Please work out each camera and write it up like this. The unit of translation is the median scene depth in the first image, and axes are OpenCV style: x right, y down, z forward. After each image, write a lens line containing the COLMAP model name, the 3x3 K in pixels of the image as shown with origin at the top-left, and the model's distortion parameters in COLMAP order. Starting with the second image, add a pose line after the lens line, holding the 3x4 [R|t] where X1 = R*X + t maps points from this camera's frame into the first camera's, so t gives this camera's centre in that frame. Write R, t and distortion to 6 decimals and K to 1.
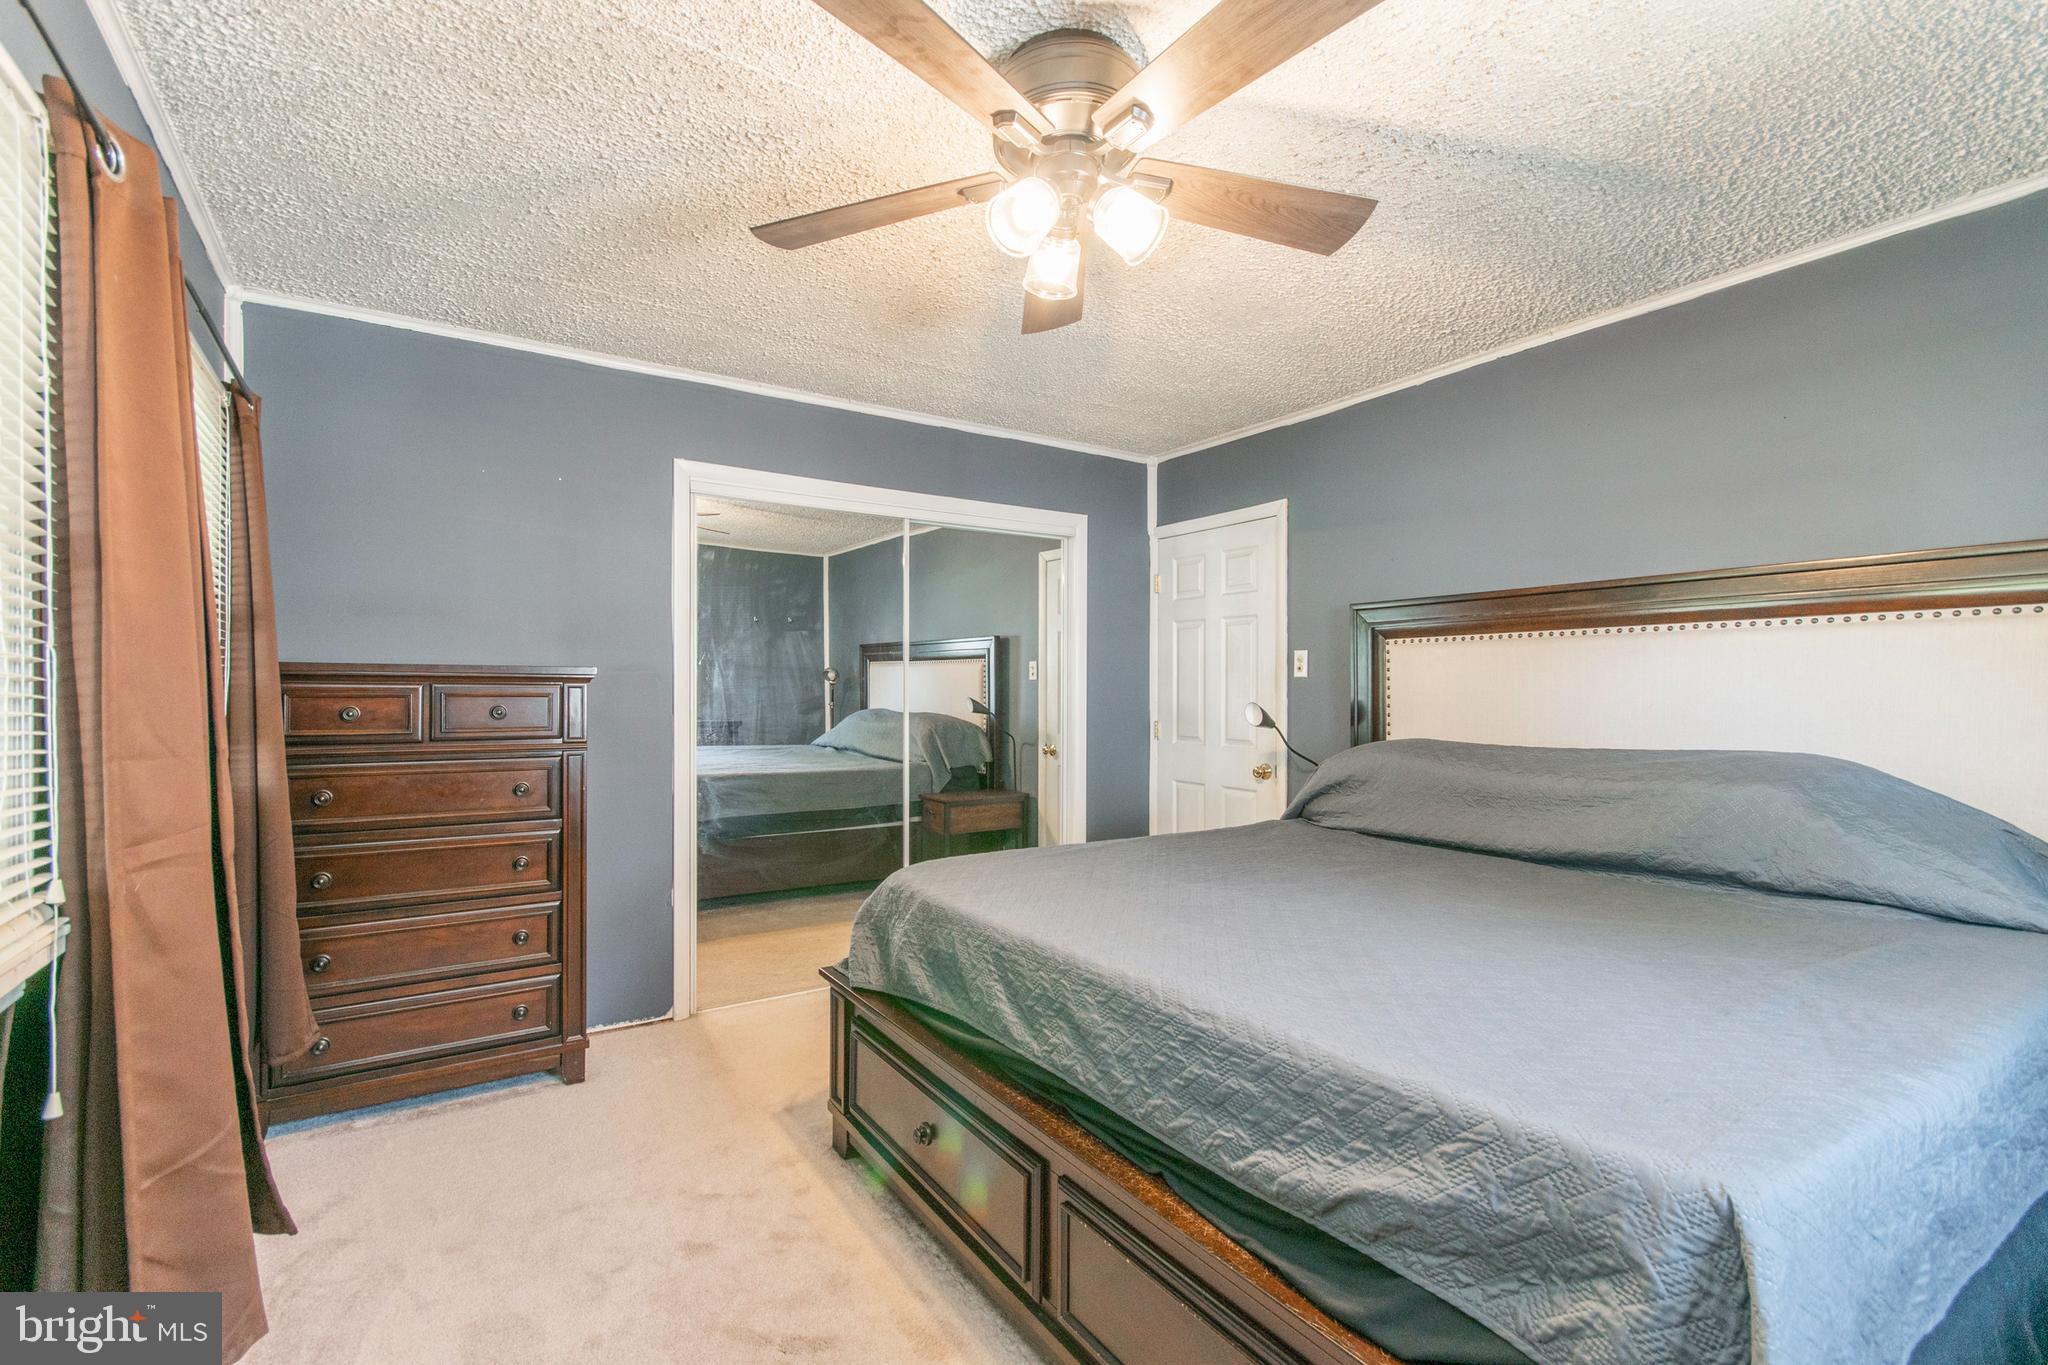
lens RADIAL K [[906.0, 0, 1015.1], [0, 906.0, 715.5], [0, 0, 1]] dist [0.004323, -0.001016]
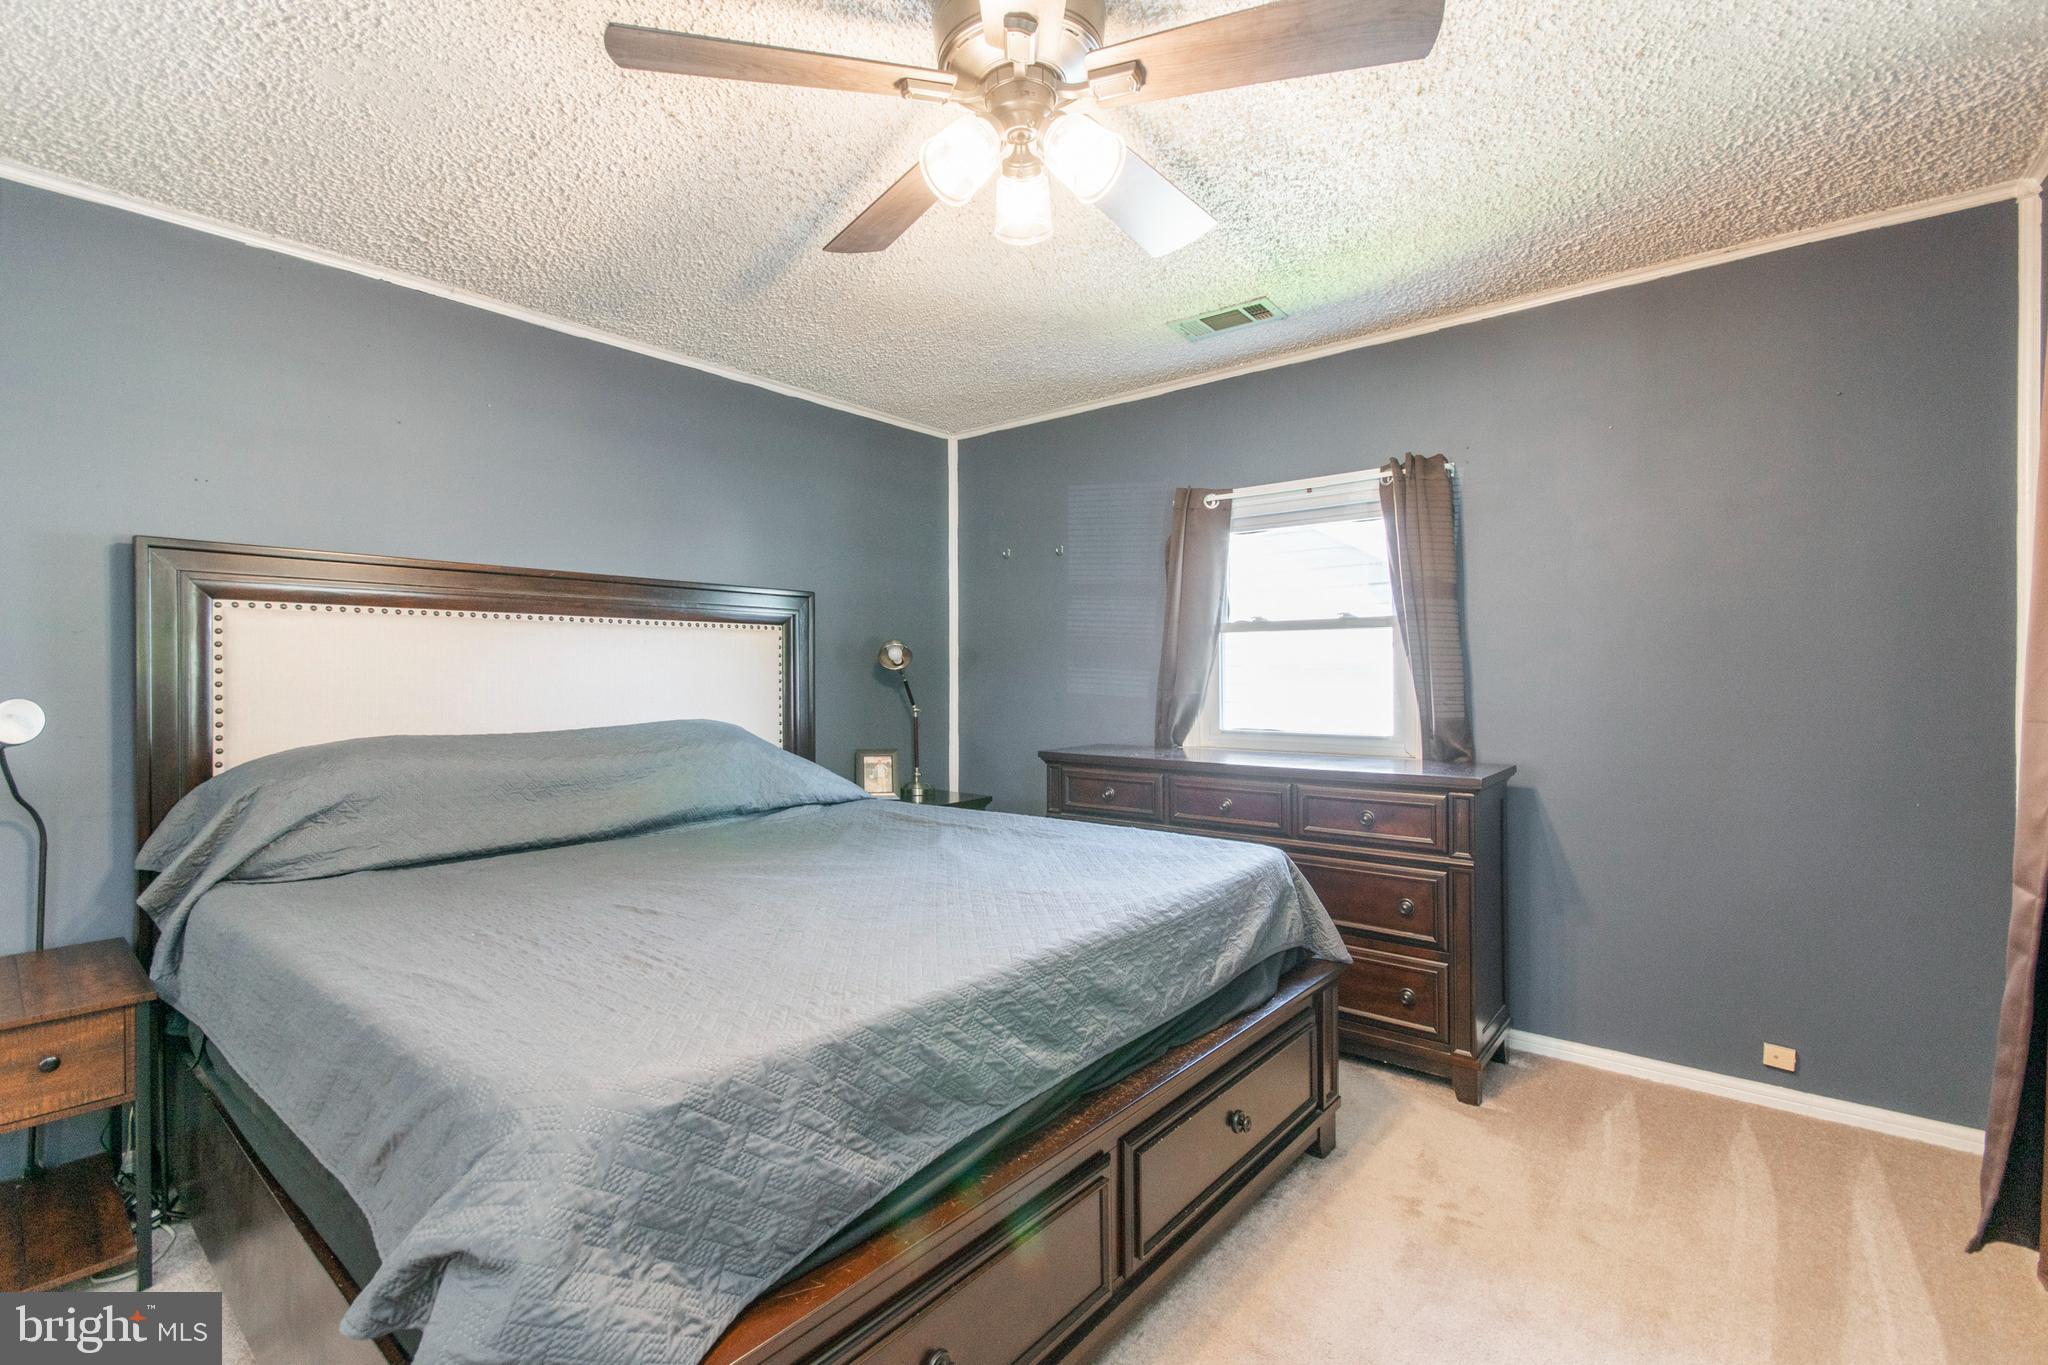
lens RADIAL K [[906.0, 0, 1009.4], [0, 906.0, 685.5], [0, 0, 1]] dist [0.004323, -0.001016]
pose [[-0.281300, -0.012760, 0.959535, -0.843187], [0.027313, 0.999400, 0.021297, -0.037402], [-0.959231, 0.032198, -0.280783, 1.302820]]
